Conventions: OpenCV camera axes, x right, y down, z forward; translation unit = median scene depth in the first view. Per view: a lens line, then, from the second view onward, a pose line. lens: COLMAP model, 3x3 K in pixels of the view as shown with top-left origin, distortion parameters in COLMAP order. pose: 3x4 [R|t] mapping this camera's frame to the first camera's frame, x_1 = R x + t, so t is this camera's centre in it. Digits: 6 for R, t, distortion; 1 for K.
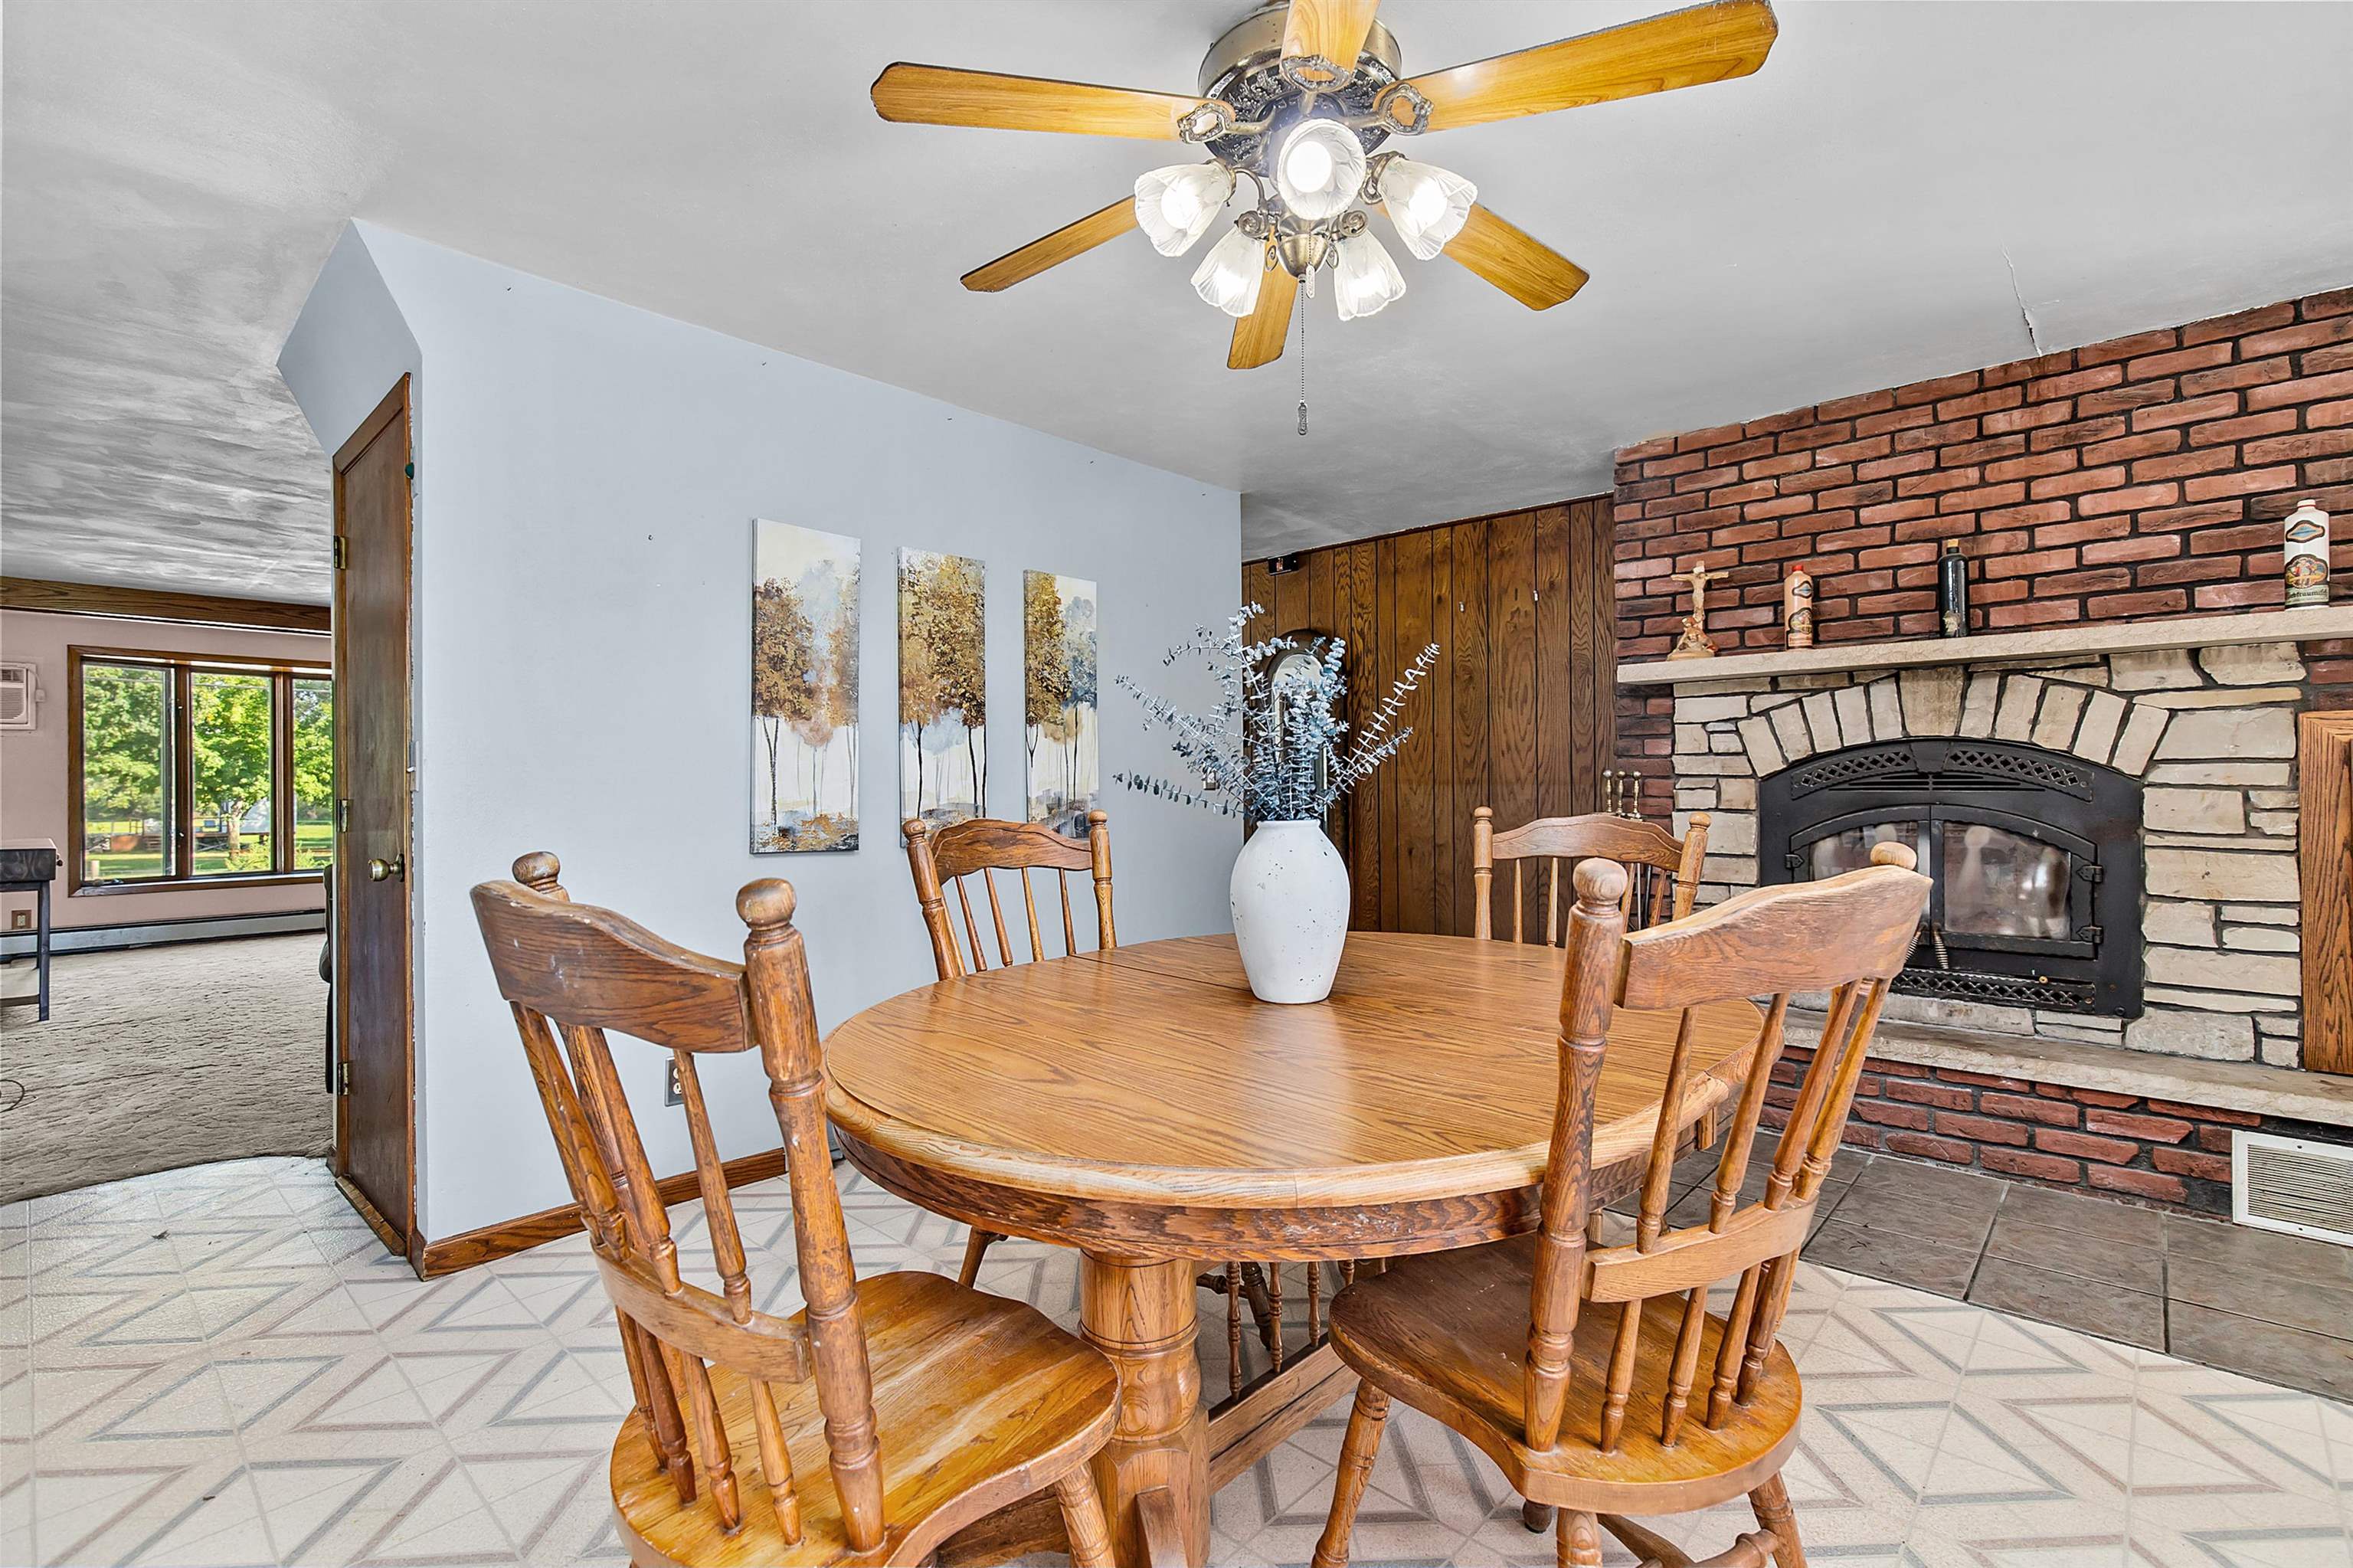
lens RADIAL K [[1053.3, 0, 1177.3], [0, 1053.3, 788.4], [0, 0, 1]] dist [0.009041, -0.001005]
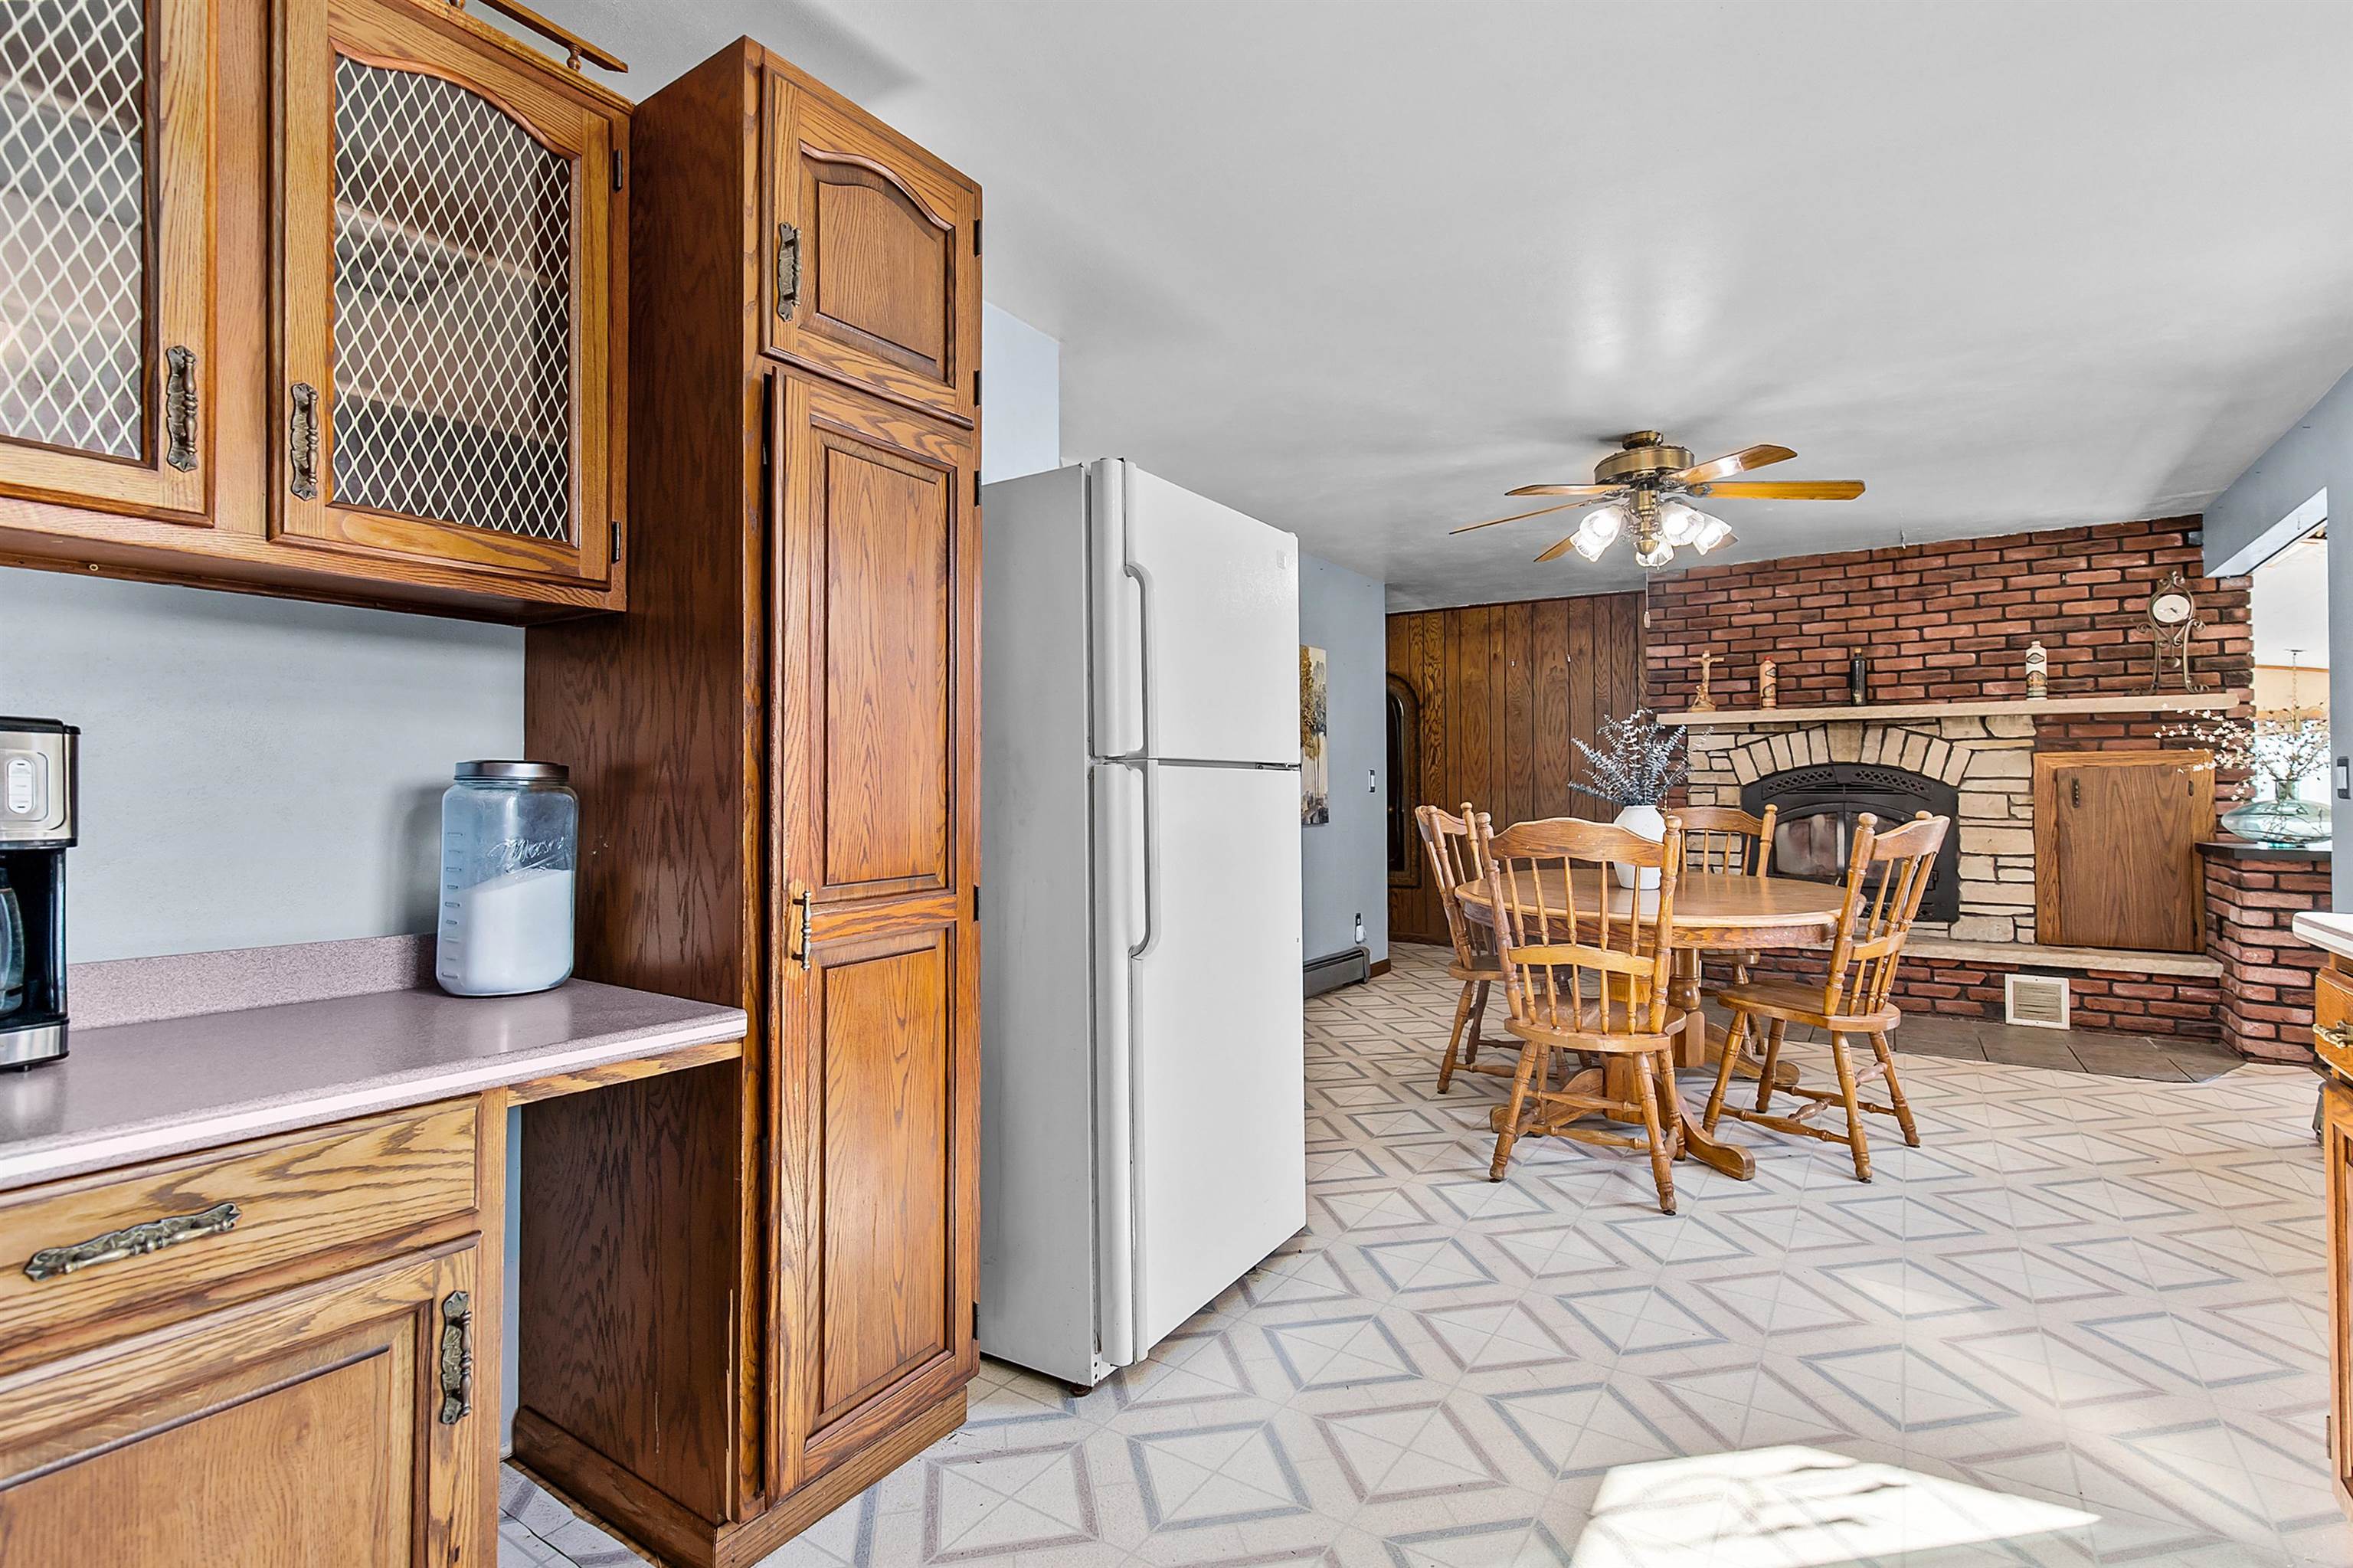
lens RADIAL K [[1069.3, 0, 1181.8], [0, 1069.3, 775.4], [0, 0, 1]] dist [0.004487, -0.000571]
pose [[0.987354, 0.005797, 0.158425, -0.631424], [-0.003622, 0.999895, -0.014017, -0.000333], [-0.158490, 0.013266, 0.987272, -0.545925]]
